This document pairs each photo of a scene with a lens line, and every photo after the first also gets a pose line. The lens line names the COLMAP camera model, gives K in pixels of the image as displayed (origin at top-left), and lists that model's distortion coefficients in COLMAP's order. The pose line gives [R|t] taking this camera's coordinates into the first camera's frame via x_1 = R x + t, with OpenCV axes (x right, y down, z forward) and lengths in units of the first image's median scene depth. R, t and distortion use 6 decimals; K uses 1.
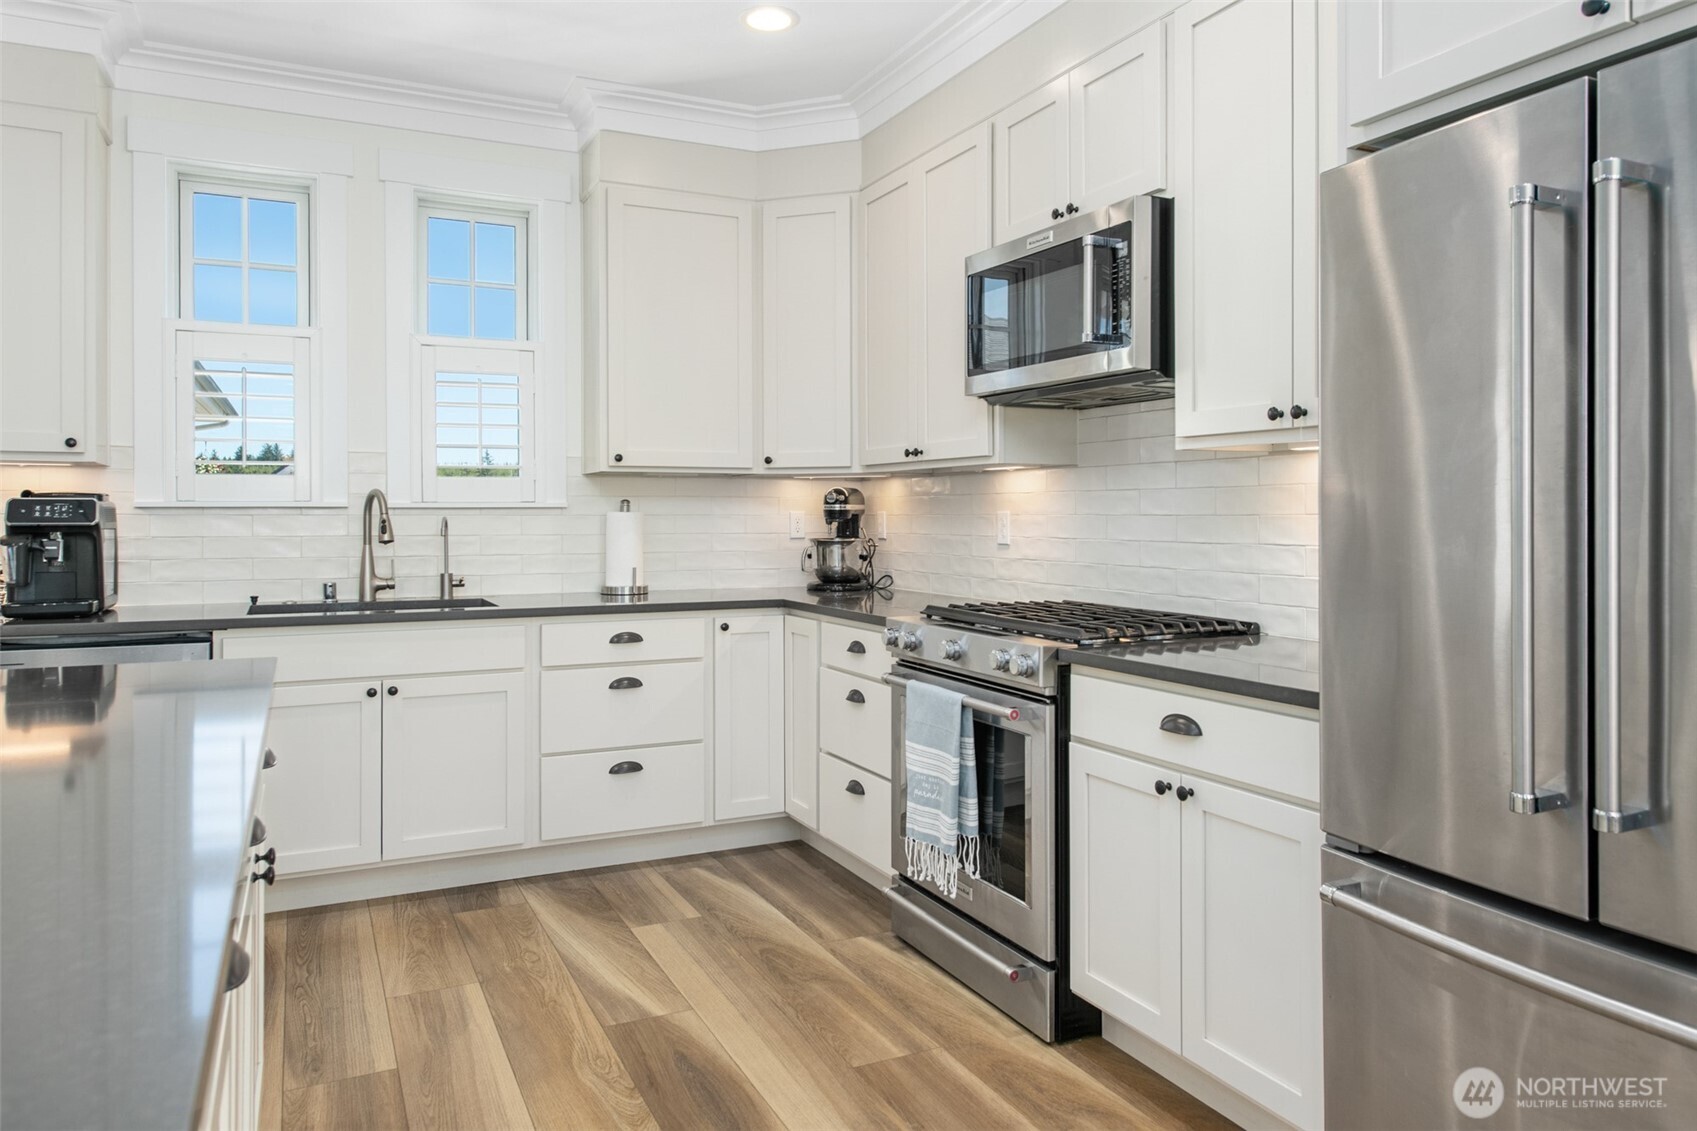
lens RADIAL K [[1159.3, 0, 864.2], [0, 1159.3, 526.9], [0, 0, 1]] dist [0.003783, 0.001415]
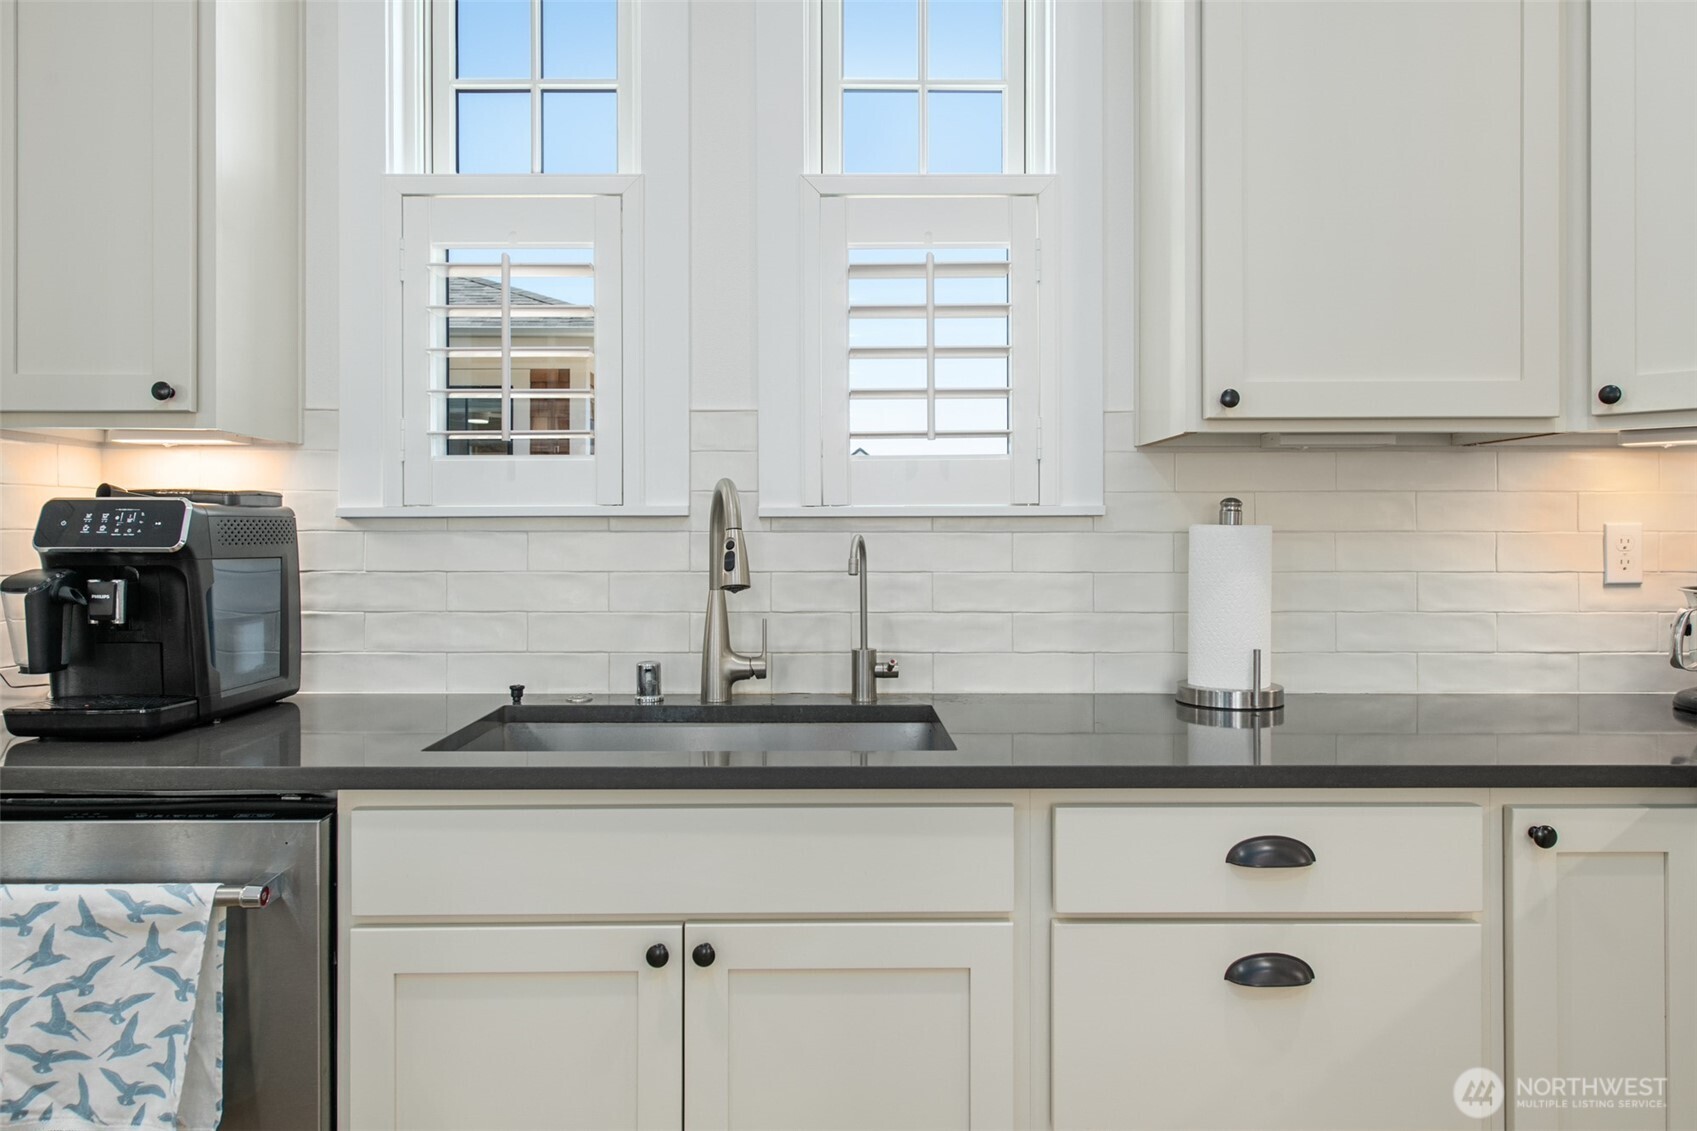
lens RADIAL K [[1159.3, 0, 848.8], [0, 1159.3, 555.4], [0, 0, 1]] dist [0.003783, 0.001415]
pose [[0.907491, 0.009165, -0.419972, -0.162526], [-0.004580, 0.999918, 0.011924, -0.006058], [0.420047, -0.008897, 0.907459, 0.563021]]
